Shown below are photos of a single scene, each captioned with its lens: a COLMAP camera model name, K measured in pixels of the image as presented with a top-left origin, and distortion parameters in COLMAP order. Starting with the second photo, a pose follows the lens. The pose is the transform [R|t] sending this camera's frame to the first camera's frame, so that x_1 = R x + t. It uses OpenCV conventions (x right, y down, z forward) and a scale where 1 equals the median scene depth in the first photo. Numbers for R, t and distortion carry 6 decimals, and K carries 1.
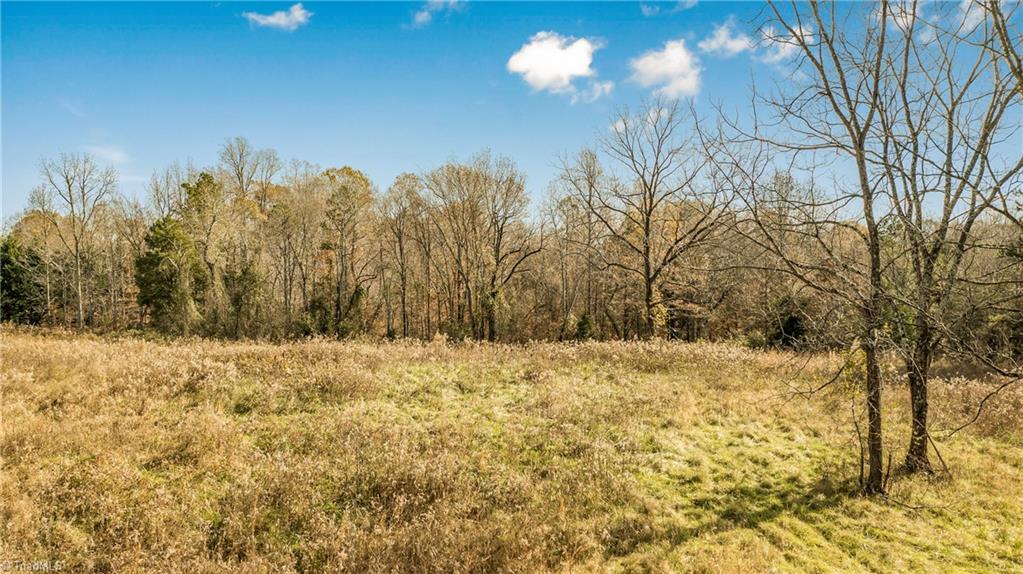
lens RADIAL K [[809.5, 0, 511.9], [0, 809.5, 285.2], [0, 0, 1]] dist [-0.010175, -0.010057]
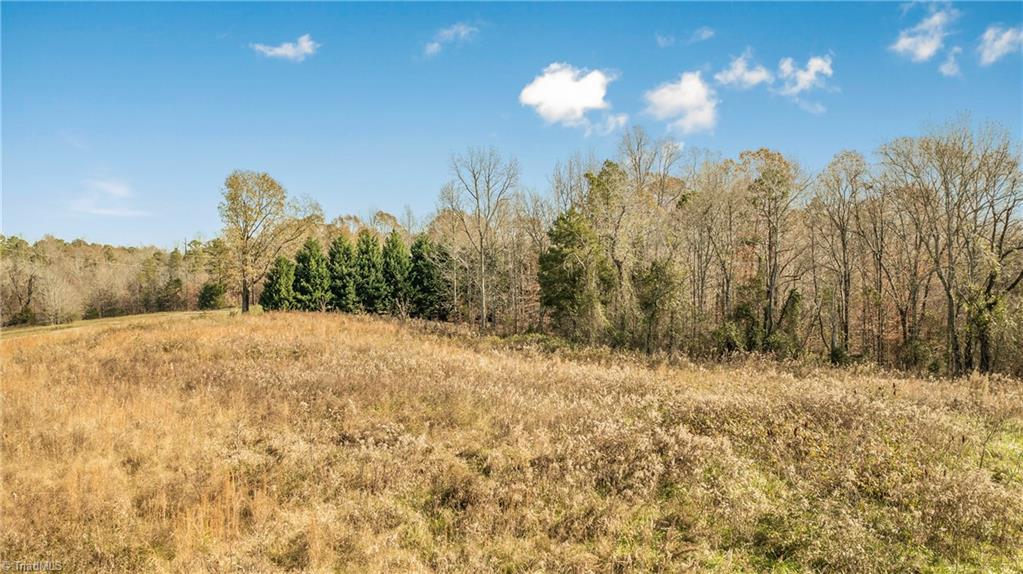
lens RADIAL K [[809.5, 0, 509.9], [0, 809.5, 277.4], [0, 0, 1]] dist [-0.010175, -0.010057]
pose [[0.897683, 0.015601, -0.440366, -0.080804], [-0.018410, 0.999828, -0.002107, -0.004638], [0.440257, 0.009998, 0.897816, 0.143698]]
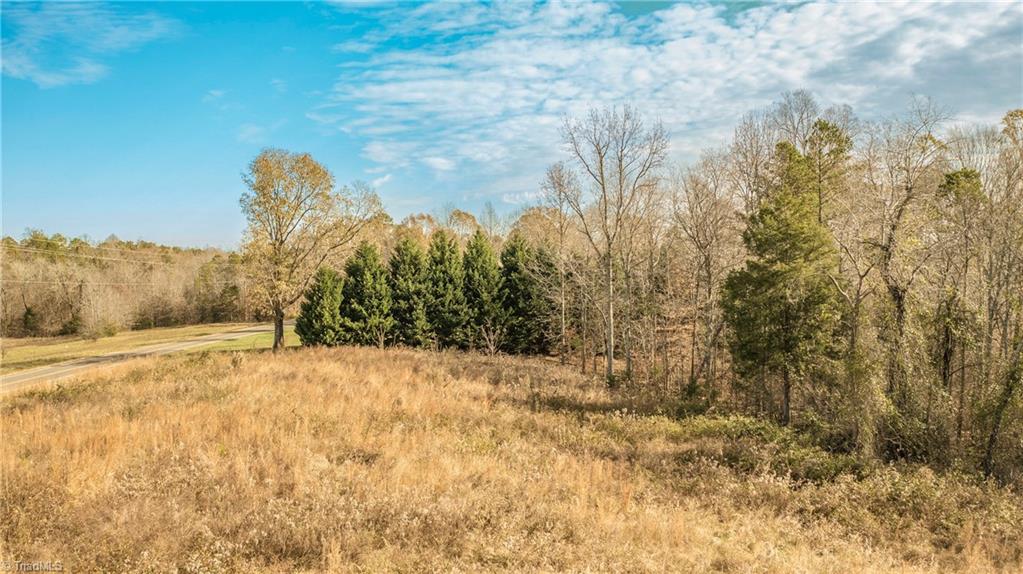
lens RADIAL K [[809.5, 0, 511.3], [0, 809.5, 277.0], [0, 0, 1]] dist [-0.010175, -0.010057]
pose [[0.854425, 0.018212, -0.519256, -0.276157], [-0.022723, 0.999739, -0.002326, -0.023239], [0.519078, 0.013786, 0.854616, 0.411410]]
